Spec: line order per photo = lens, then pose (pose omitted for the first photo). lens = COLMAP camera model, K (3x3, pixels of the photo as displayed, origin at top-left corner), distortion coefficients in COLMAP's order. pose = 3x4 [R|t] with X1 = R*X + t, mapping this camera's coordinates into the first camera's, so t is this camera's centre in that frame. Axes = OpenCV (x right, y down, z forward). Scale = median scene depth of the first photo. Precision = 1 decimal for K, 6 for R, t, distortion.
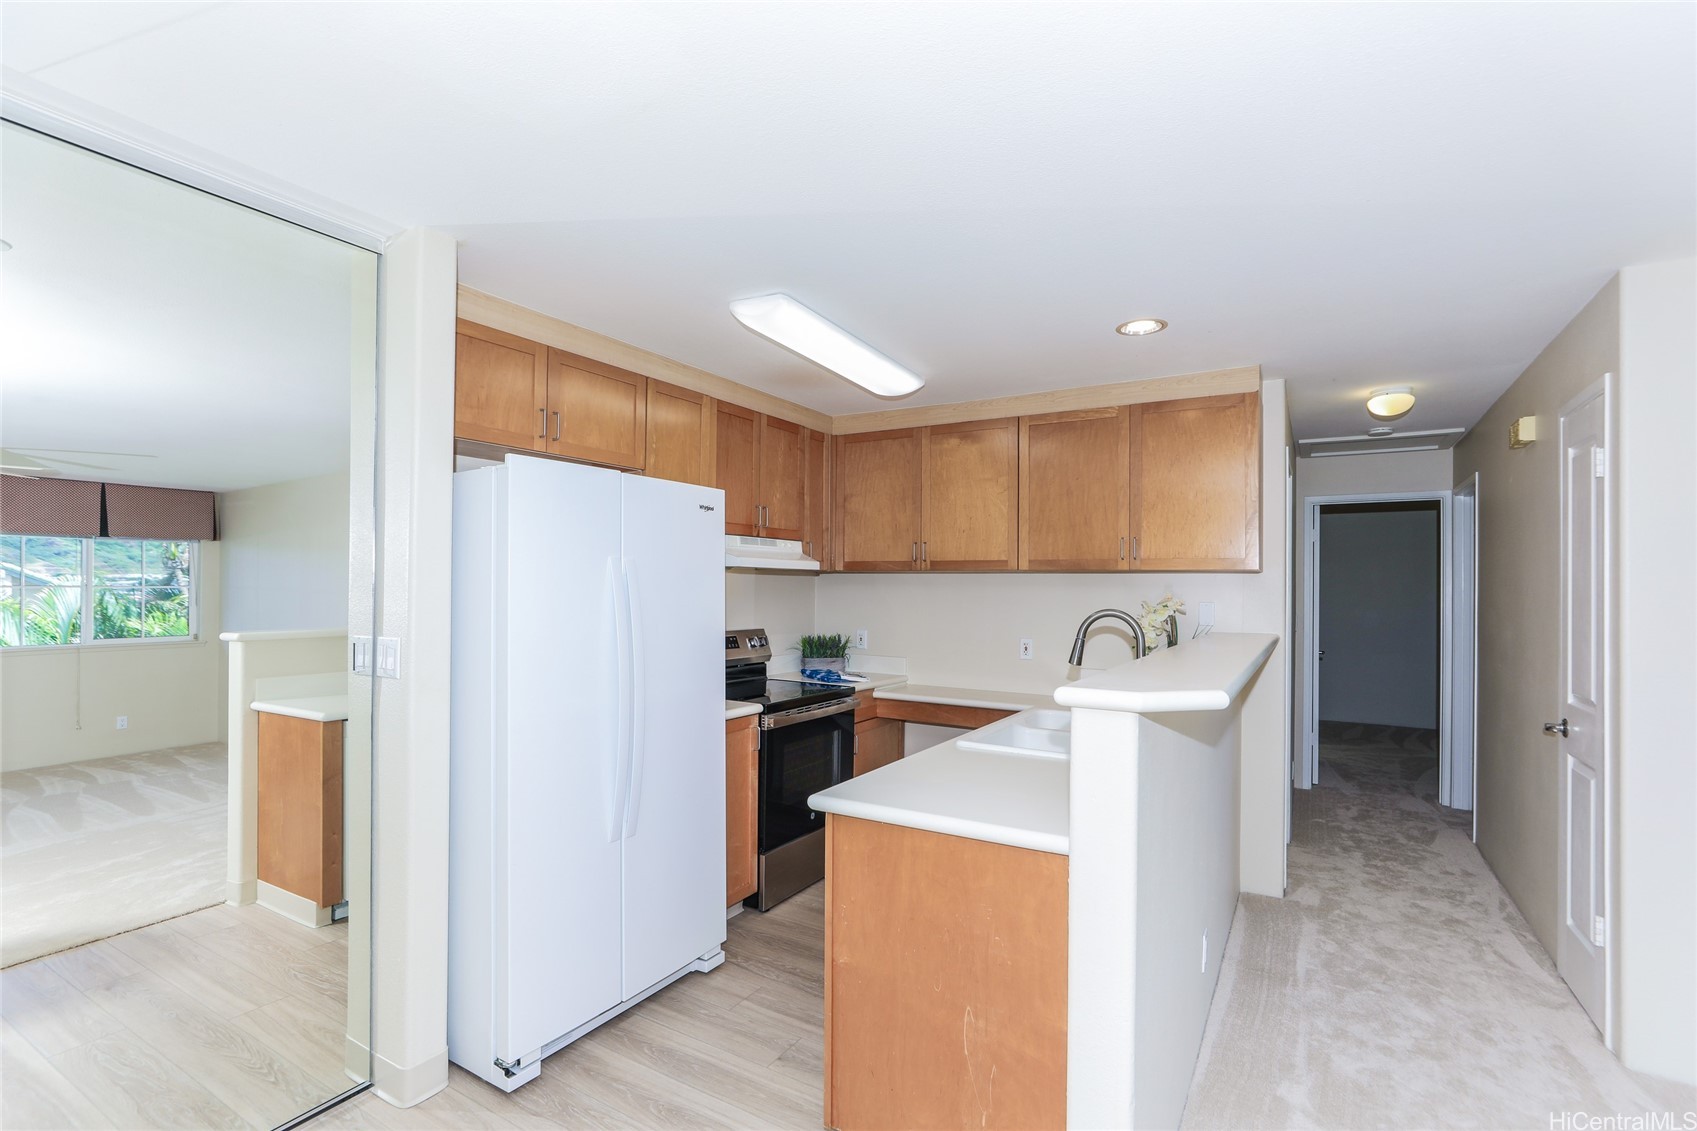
lens RADIAL K [[784.4, 0, 851.7], [0, 784.4, 597.1], [0, 0, 1]] dist [-0.027097, 0.009575]
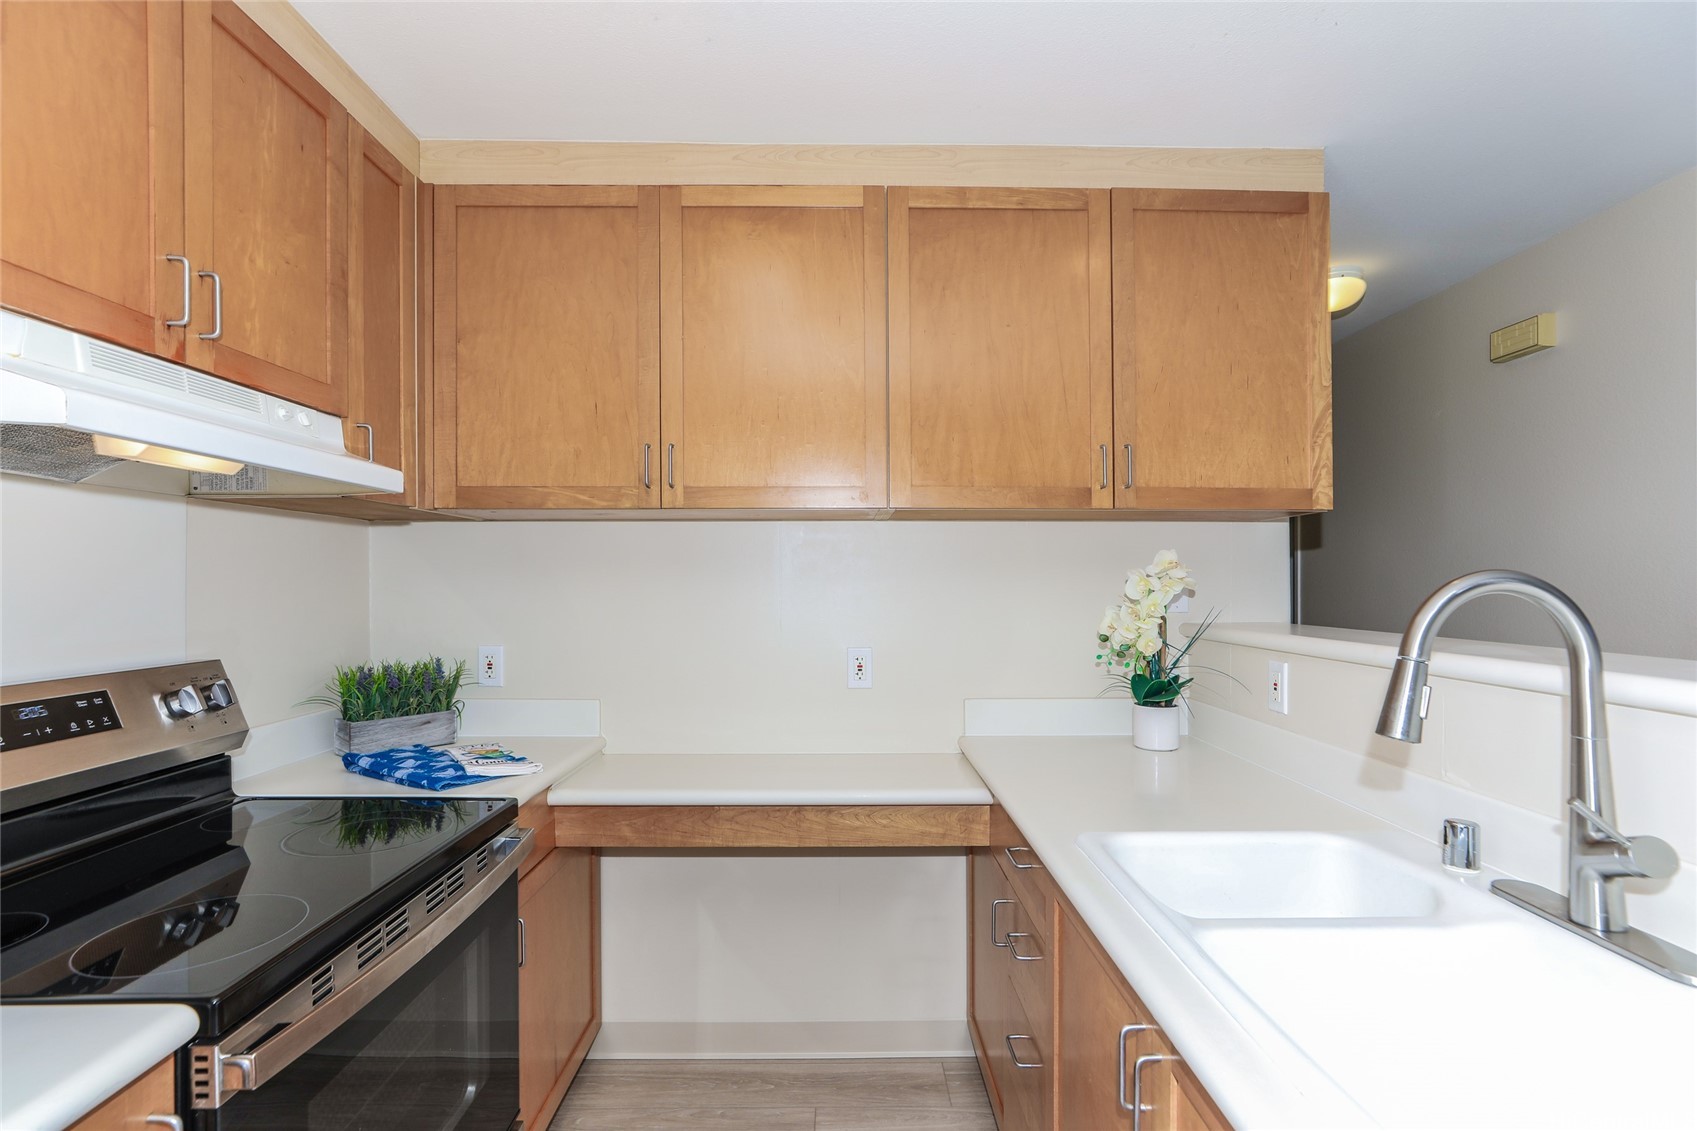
lens RADIAL K [[784.4, 0, 856.8], [0, 784.4, 589.7], [0, 0, 1]] dist [-0.027097, 0.009575]
pose [[0.848446, -0.018375, 0.528963, -0.059312], [0.015526, 0.999831, 0.009828, 0.010508], [-0.529054, -0.000125, 0.848588, 0.634040]]
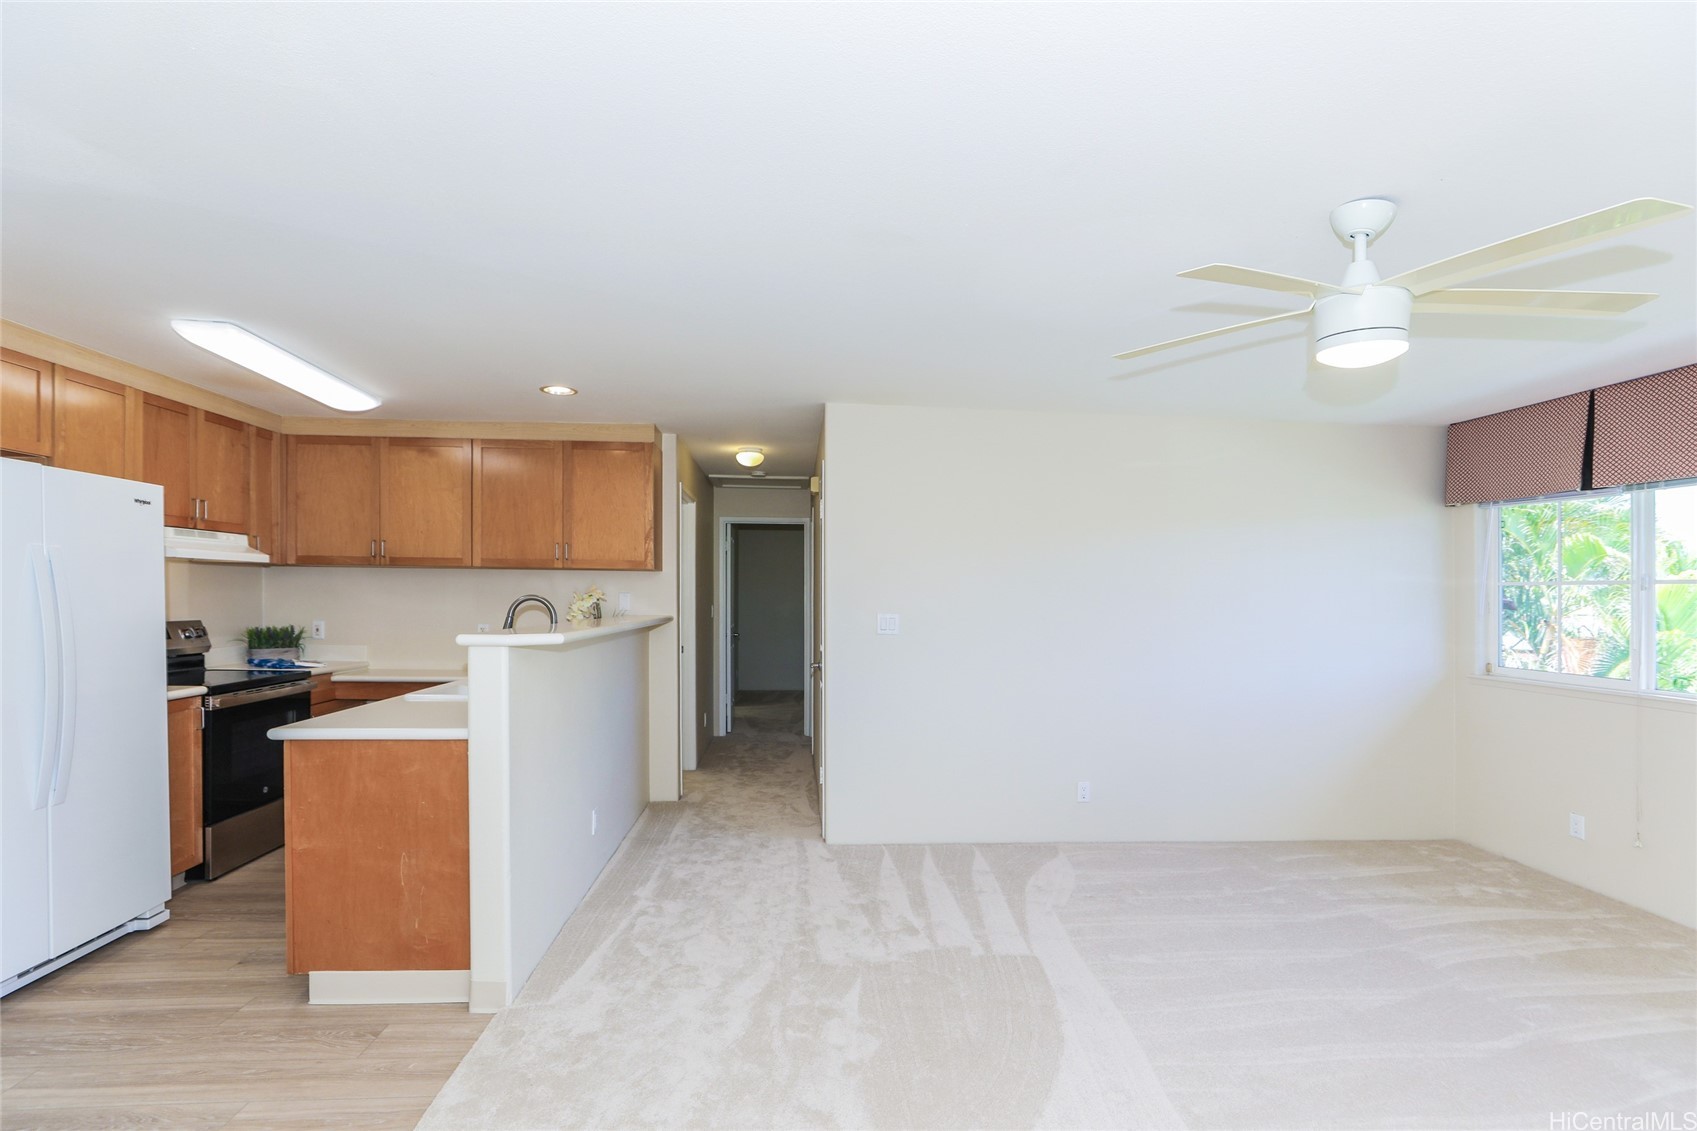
lens RADIAL K [[784.4, 0, 864.0], [0, 784.4, 611.5], [0, 0, 1]] dist [-0.027097, 0.009575]
pose [[0.812873, -0.011453, 0.582329, 0.002662], [0.003053, 0.999877, 0.015404, 0.019499], [-0.582433, -0.010743, 0.812808, -0.348431]]
